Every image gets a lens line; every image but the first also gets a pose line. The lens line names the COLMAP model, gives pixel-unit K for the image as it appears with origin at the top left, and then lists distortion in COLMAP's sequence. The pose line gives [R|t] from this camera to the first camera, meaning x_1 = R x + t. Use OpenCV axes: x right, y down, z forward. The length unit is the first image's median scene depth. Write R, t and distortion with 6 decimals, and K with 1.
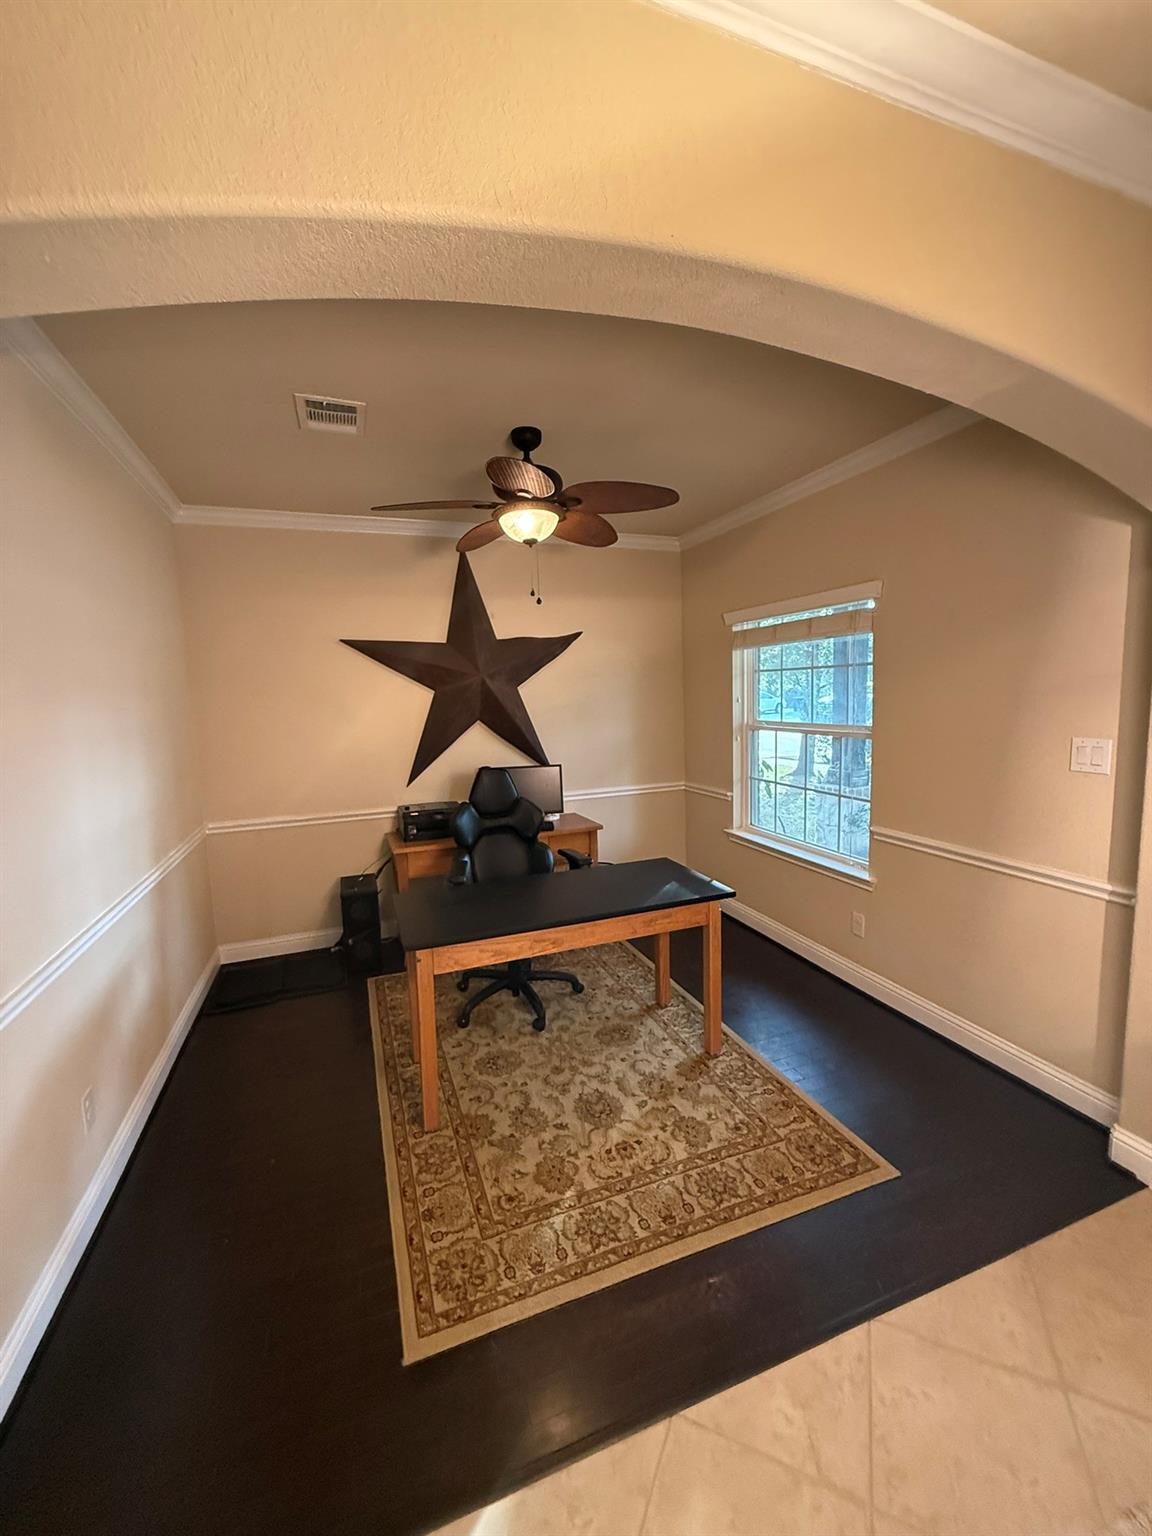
lens RADIAL K [[620.6, 0, 576.0], [0, 620.6, 768.0], [0, 0, 1]] dist [0.000216, 0.000190]
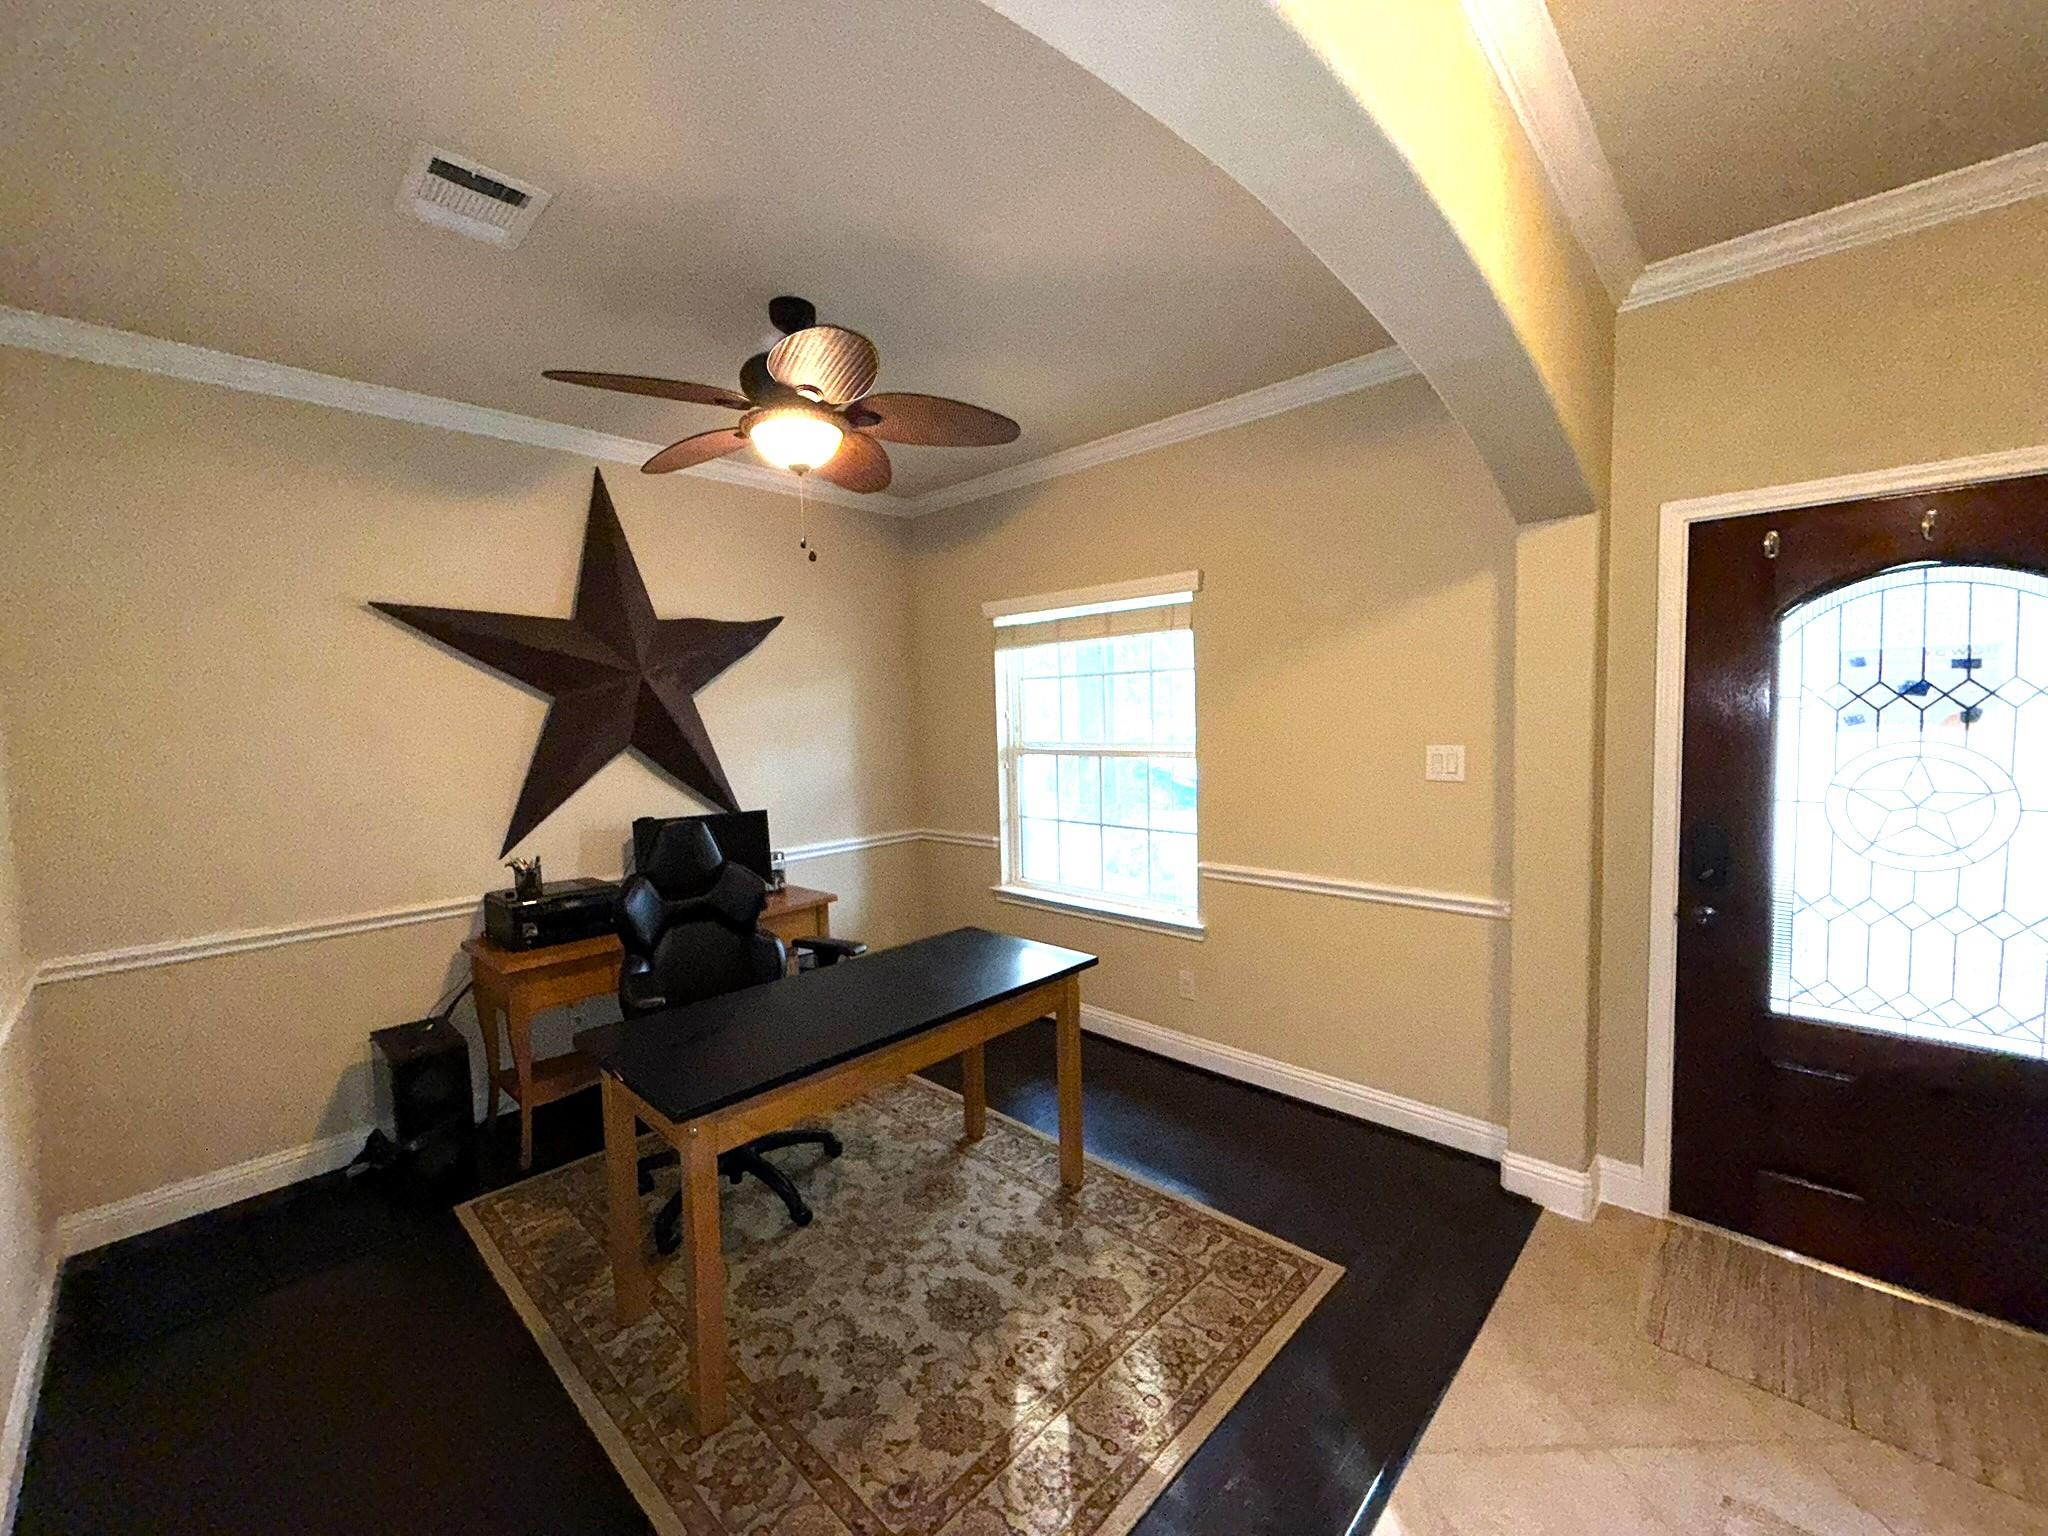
lens RADIAL K [[827.4, 0, 1024.0], [0, 827.4, 768.0], [0, 0, 1]] dist [-0.000724, -0.000193]
pose [[0.899341, -0.023093, 0.436638, -0.255471], [0.052717, 0.997047, -0.055849, 0.022210], [-0.434059, 0.073245, 0.897902, 0.116630]]
